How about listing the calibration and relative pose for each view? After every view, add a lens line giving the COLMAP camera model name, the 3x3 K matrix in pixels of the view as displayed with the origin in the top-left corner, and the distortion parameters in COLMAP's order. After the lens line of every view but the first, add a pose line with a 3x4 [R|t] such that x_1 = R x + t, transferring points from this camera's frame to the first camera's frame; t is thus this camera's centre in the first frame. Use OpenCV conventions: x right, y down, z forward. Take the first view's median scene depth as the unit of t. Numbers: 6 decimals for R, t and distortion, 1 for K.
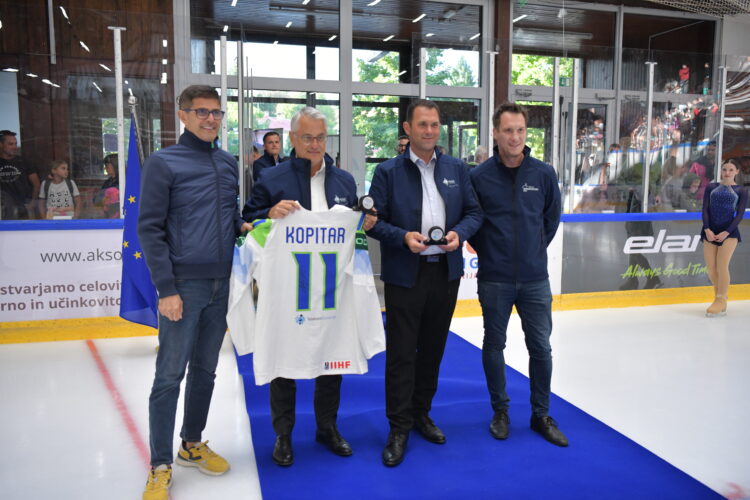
lens RADIAL K [[689.6, 0, 358.4], [0, 689.6, 260.5], [0, 0, 1]] dist [0.064052, 0.000000]
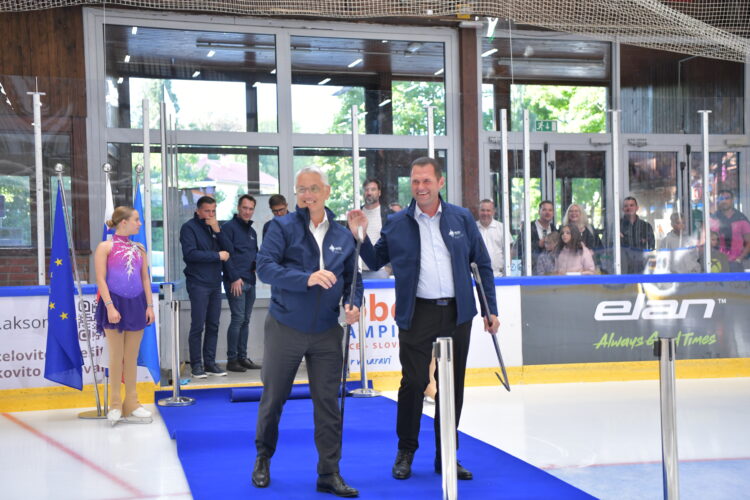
lens RADIAL K [[1126.3, 0, 375.3], [0, 1126.3, 250.2], [0, 0, 1]] dist [0.027232, 0.000000]
pose [[0.999642, -0.024078, 0.011655, 0.083667], [0.025280, 0.992774, -0.117305, 0.060867], [-0.008747, 0.117558, 0.993028, -0.423325]]
